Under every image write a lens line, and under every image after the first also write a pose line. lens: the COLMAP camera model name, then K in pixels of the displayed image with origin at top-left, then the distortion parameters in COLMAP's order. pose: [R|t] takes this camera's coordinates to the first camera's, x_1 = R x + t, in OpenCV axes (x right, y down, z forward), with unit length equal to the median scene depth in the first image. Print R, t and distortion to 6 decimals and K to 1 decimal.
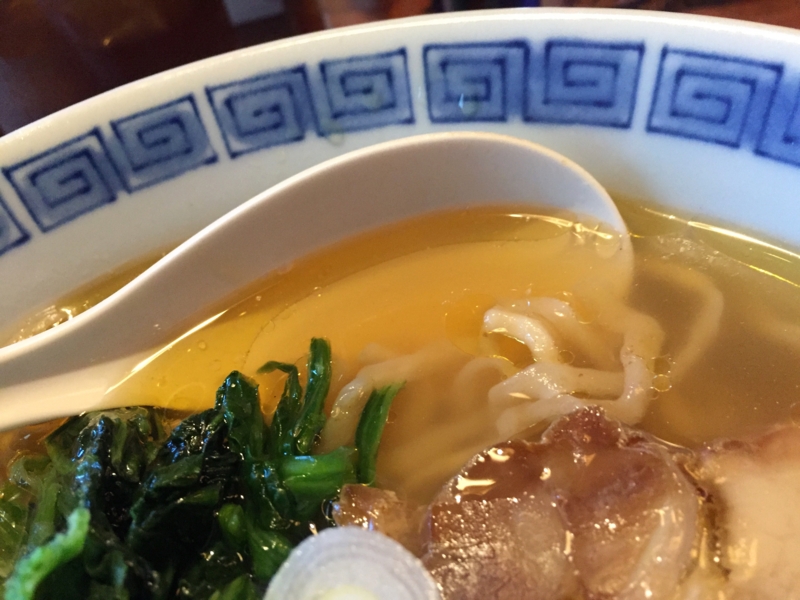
lens RADIAL K [[725.0, 0, 398.1], [0, 725.0, 322.4], [0, 0, 1]] dist [0.074156, -0.164388]
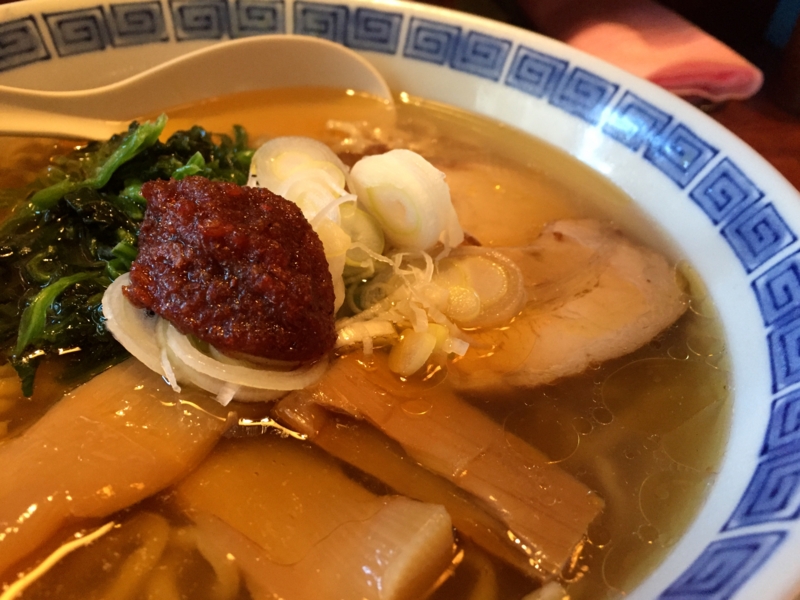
lens RADIAL K [[725.0, 0, 398.1], [0, 725.0, 322.4], [0, 0, 1]] dist [0.074156, -0.164388]
pose [[0.935249, 0.074566, 0.346047, -0.310048], [-0.012028, 0.983692, -0.179459, 0.790868], [-0.353785, 0.163677, 0.920894, -0.723112]]
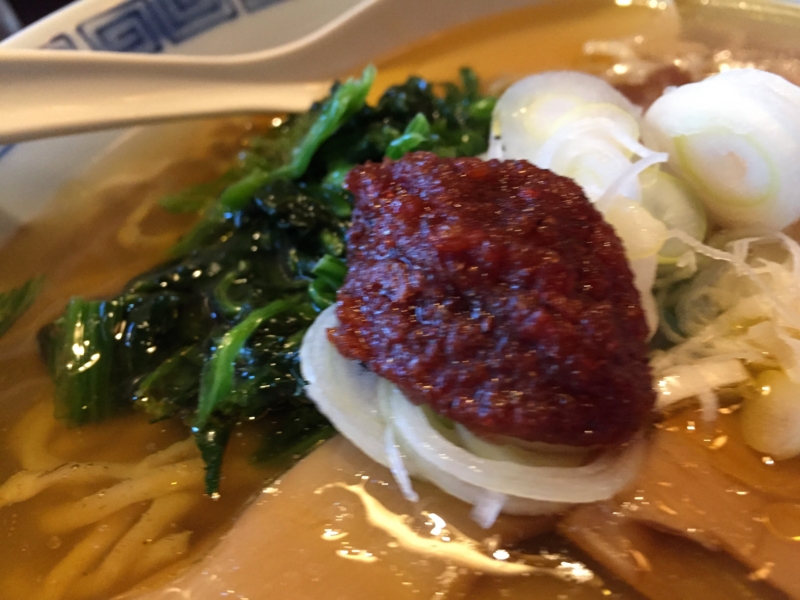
lens RADIAL K [[725.0, 0, 398.1], [0, 725.0, 322.4], [0, 0, 1]] dist [0.074156, -0.164388]
pose [[0.998325, 0.012946, 0.056380, -0.290381], [-0.007341, 0.995109, -0.098511, 0.611514], [-0.057379, 0.097933, 0.993538, -0.323965]]
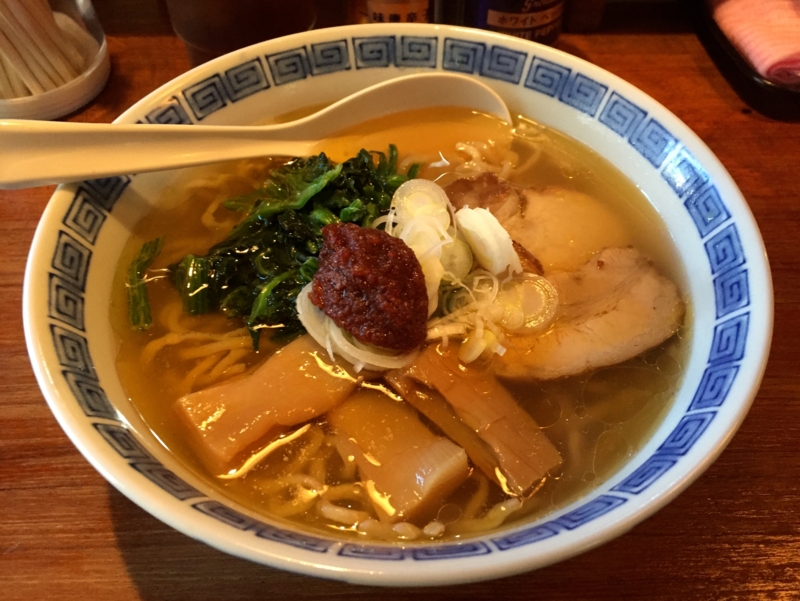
lens RADIAL K [[725.0, 0, 398.1], [0, 725.0, 322.9], [0, 0, 1]] dist [0.074156, -0.164388]
pose [[0.980445, 0.131996, 0.145959, -0.357929], [-0.138200, 0.989849, 0.033170, 0.526433], [-0.140099, -0.052693, 0.988734, -1.497800]]
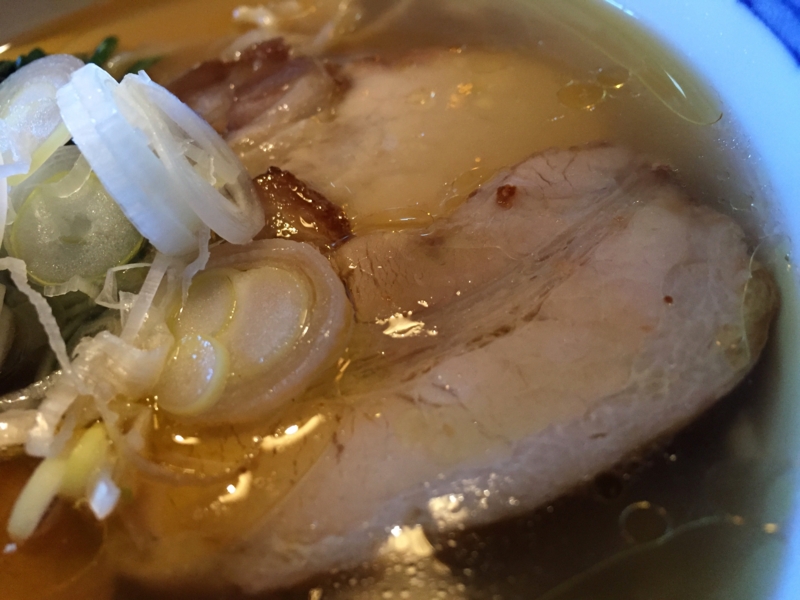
lens RADIAL K [[725.0, 0, 398.1], [0, 725.0, 322.4], [0, 0, 1]] dist [0.074156, -0.164388]
pose [[0.998380, 0.038172, -0.042184, 0.419633], [-0.039535, 0.998707, -0.031946, 0.502305], [0.040910, 0.033562, 0.998599, -0.227884]]
